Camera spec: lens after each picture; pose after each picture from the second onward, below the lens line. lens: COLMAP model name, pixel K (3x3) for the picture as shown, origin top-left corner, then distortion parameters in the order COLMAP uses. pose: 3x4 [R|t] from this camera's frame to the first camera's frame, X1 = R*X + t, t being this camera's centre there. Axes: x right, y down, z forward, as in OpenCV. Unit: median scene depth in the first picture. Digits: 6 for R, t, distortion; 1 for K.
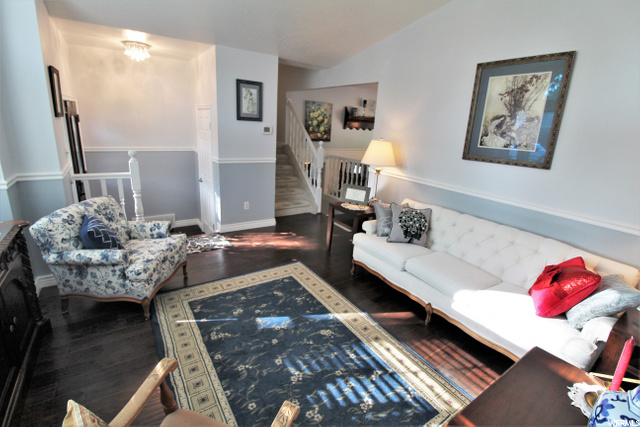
lens RADIAL K [[292.9, 0, 320.8], [0, 292.9, 202.5], [0, 0, 1]] dist [-0.000365, -0.009619]
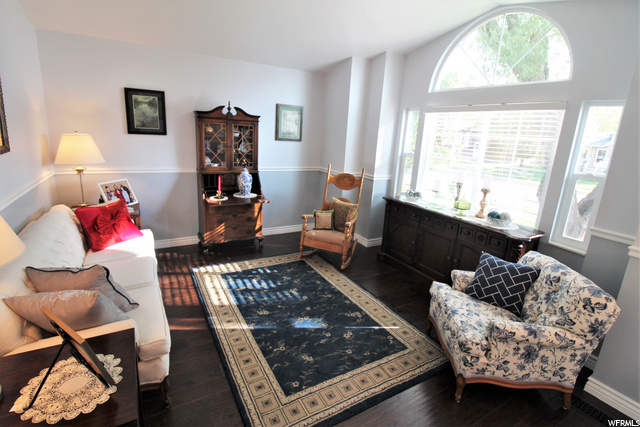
lens RADIAL K [[309.4, 0, 321.0], [0, 309.4, 206.9], [0, 0, 1]] dist [-0.001700, -0.011743]
pose [[-0.990676, -0.130659, 0.038597, -0.183273], [-0.095624, 0.868640, 0.486128, -0.481457], [-0.097044, 0.477905, -0.873035, 1.720213]]
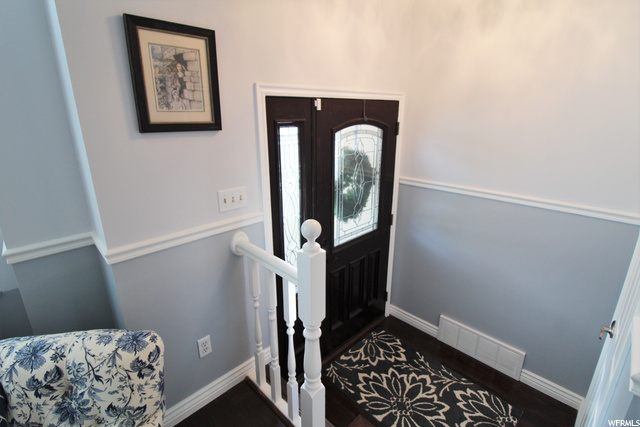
lens RADIAL K [[309.4, 0, 321.0], [0, 309.4, 206.9], [0, 0, 1]] dist [-0.001700, -0.011743]
pose [[0.186711, 0.230421, -0.955011, -0.389969], [-0.250860, 0.951061, 0.180423, -0.356022], [0.949846, 0.205887, 0.235377, 1.238920]]
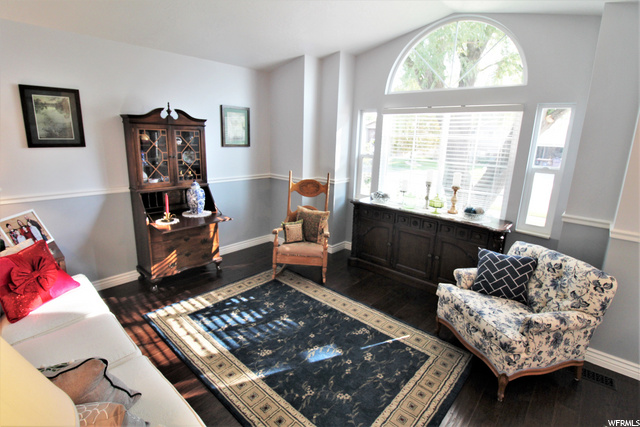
lens RADIAL K [[309.4, 0, 321.0], [0, 309.4, 206.9], [0, 0, 1]] dist [-0.001700, -0.011743]
pose [[-0.965642, -0.033484, -0.257708, 0.112979], [-0.150742, 0.879958, 0.450501, -0.432244], [0.211687, 0.473871, -0.854772, 1.580806]]
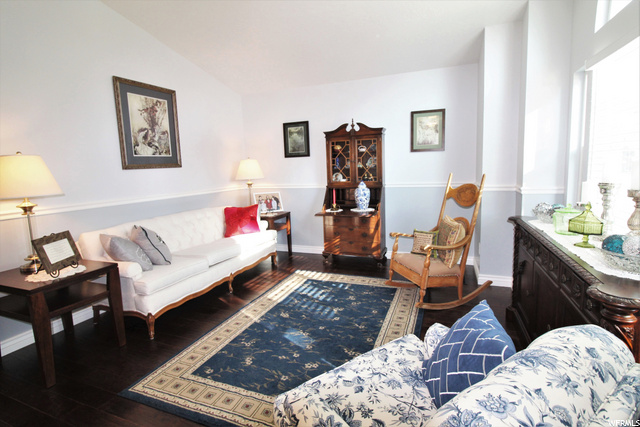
lens RADIAL K [[318.4, 0, 319.5], [0, 318.4, 206.0], [0, 0, 1]] dist [-0.000250, -0.012576]
pose [[-0.563637, -0.138574, 0.814316, -0.929297], [0.218325, 0.925778, 0.308658, -0.268044], [-0.796647, 0.351757, -0.491549, 1.265871]]
